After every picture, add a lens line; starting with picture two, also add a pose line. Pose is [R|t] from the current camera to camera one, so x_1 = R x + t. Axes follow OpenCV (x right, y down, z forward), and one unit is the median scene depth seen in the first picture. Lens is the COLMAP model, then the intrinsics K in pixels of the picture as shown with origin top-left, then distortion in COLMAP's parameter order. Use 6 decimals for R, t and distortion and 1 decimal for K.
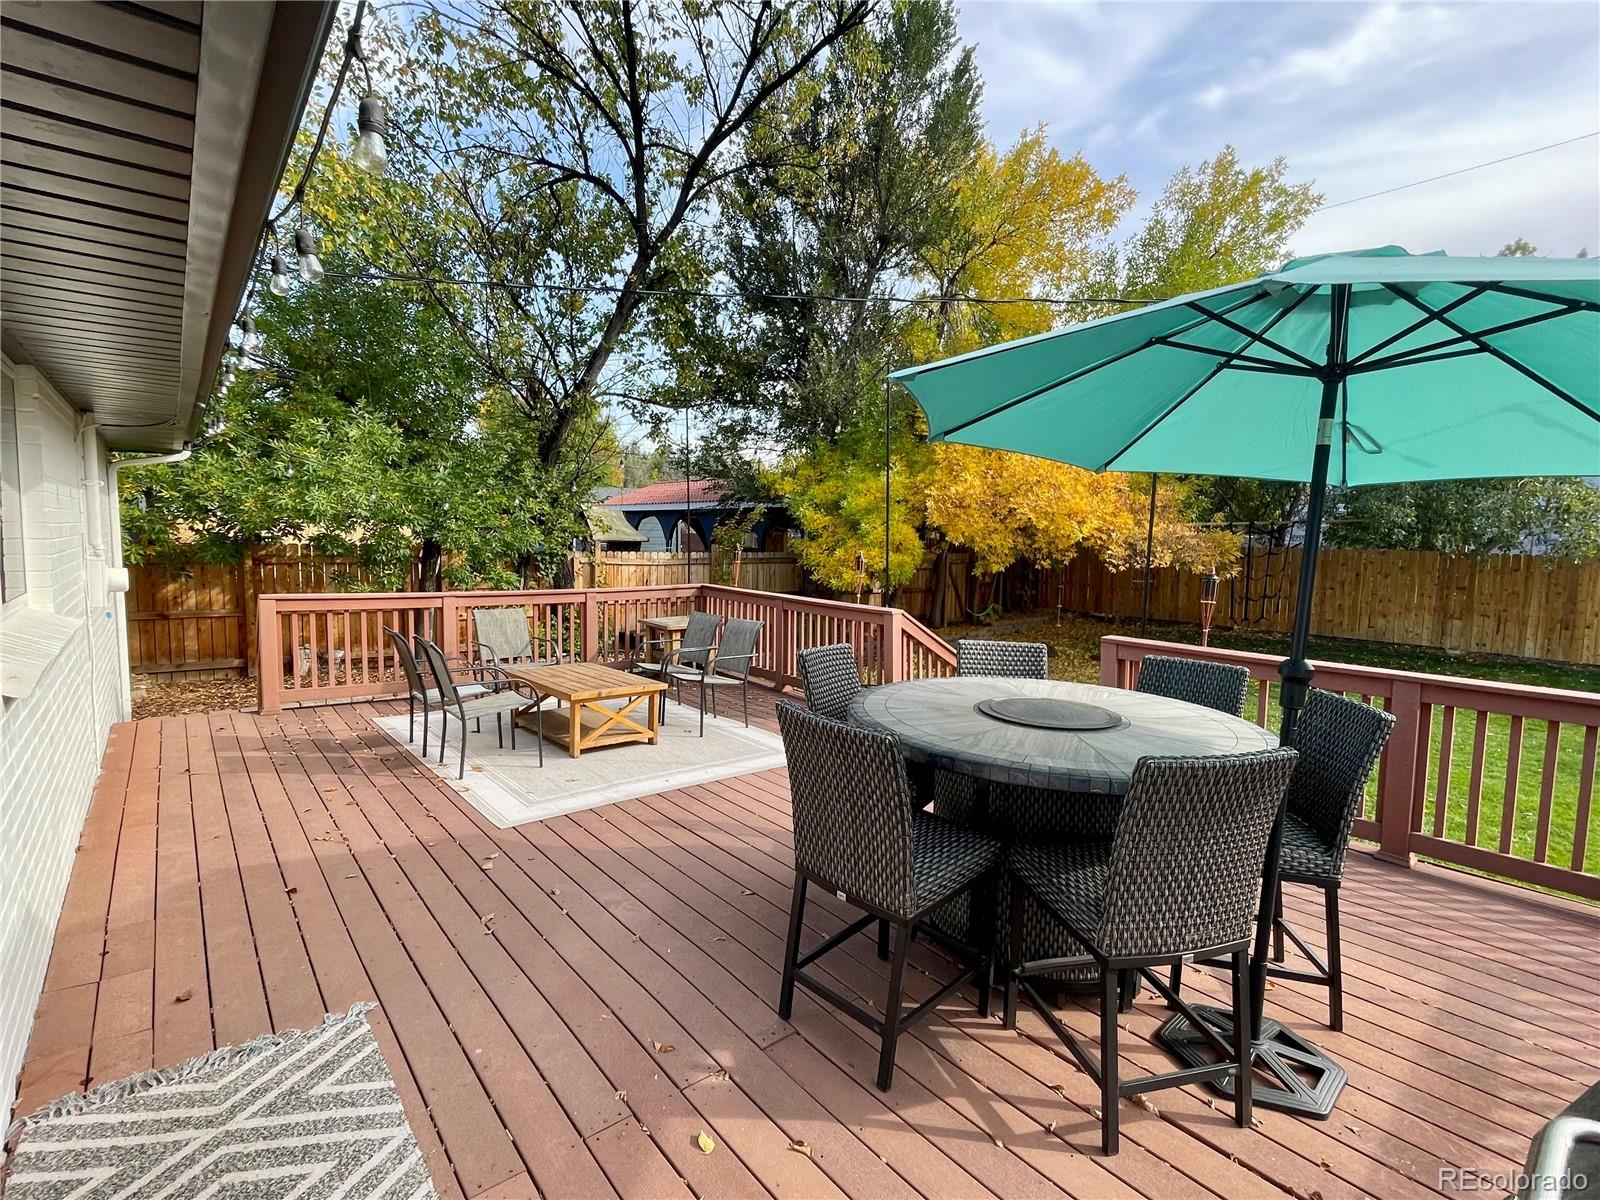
lens RADIAL K [[767.2, 0, 800.0], [0, 767.2, 600.0], [0, 0, 1]] dist [-0.000070, 0.000053]
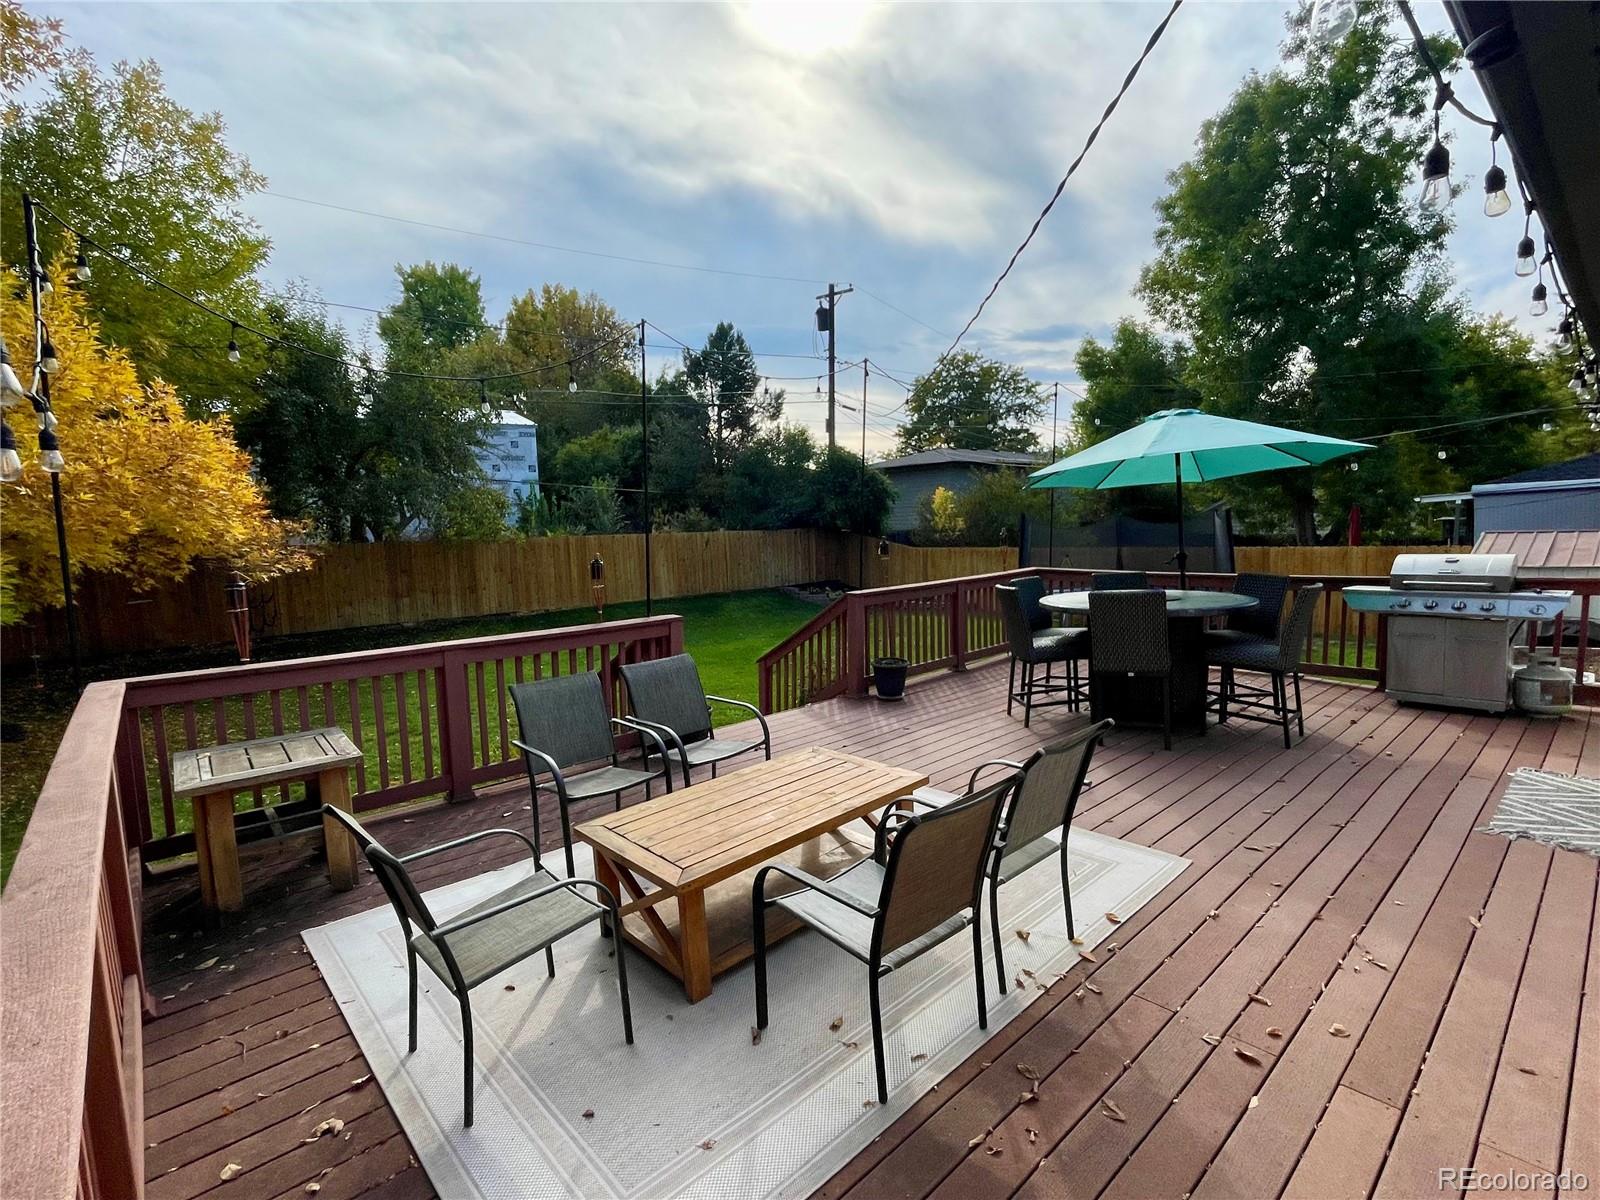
lens RADIAL K [[767.2, 0, 800.0], [0, 767.2, 600.0], [0, 0, 1]] dist [-0.000070, 0.000053]
pose [[-0.048371, -0.121502, 0.991412, -1.128300], [0.123036, 0.984290, 0.126632, -0.146565], [-0.991223, 0.128105, -0.032662, 1.356252]]
